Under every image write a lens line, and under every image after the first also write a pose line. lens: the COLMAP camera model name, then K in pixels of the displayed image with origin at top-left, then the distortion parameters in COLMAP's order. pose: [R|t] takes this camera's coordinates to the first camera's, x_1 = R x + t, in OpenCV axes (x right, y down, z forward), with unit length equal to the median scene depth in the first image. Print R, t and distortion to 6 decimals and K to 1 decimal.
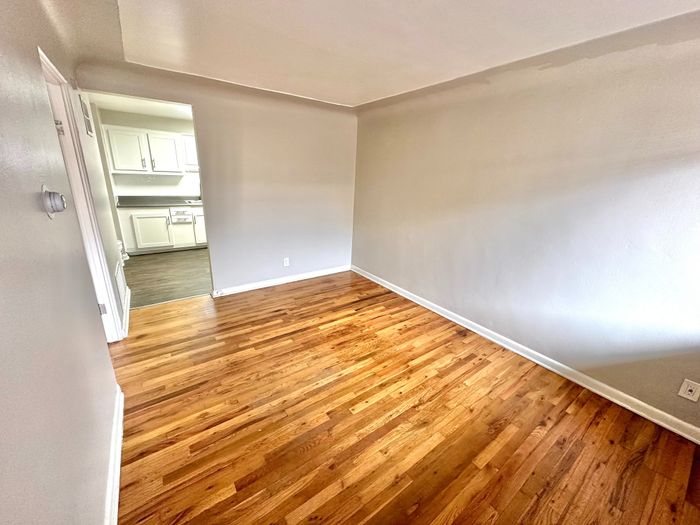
lens RADIAL K [[279.1, 0, 350.0], [0, 279.1, 262.5], [0, 0, 1]] dist [0.001257, 0.000151]
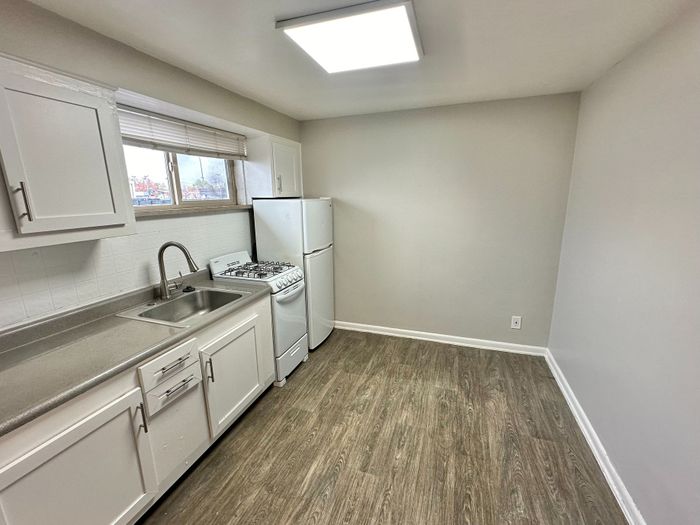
lens RADIAL K [[309.8, 0, 350.0], [0, 309.8, 262.5], [0, 0, 1]] dist [0.001326, 0.000145]
pose [[0.817577, -0.185235, 0.545211, -0.620188], [0.228702, 0.973420, -0.012233, -0.239709], [-0.528453, 0.134693, 0.838209, 0.644483]]
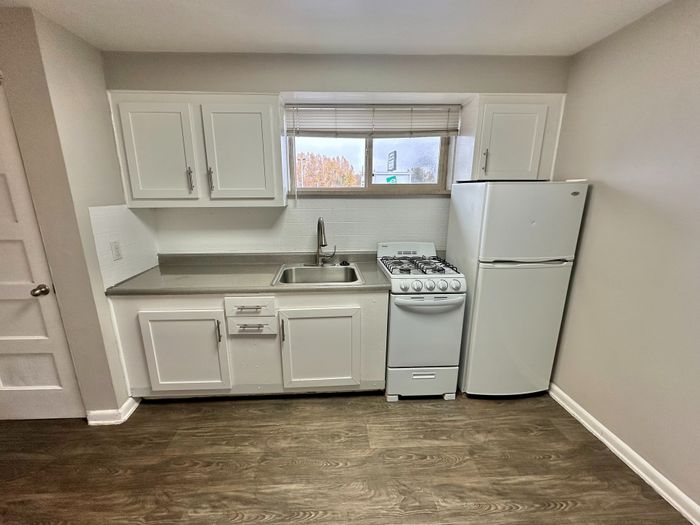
lens RADIAL K [[293.1, 0, 337.3], [0, 293.1, 262.1], [0, 0, 1]] dist [0.000350, 0.000158]
pose [[0.830519, 0.077766, -0.551535, -0.315800], [-0.125556, 0.990858, -0.049356, -0.238282], [0.542655, 0.110240, 0.832690, 0.753635]]
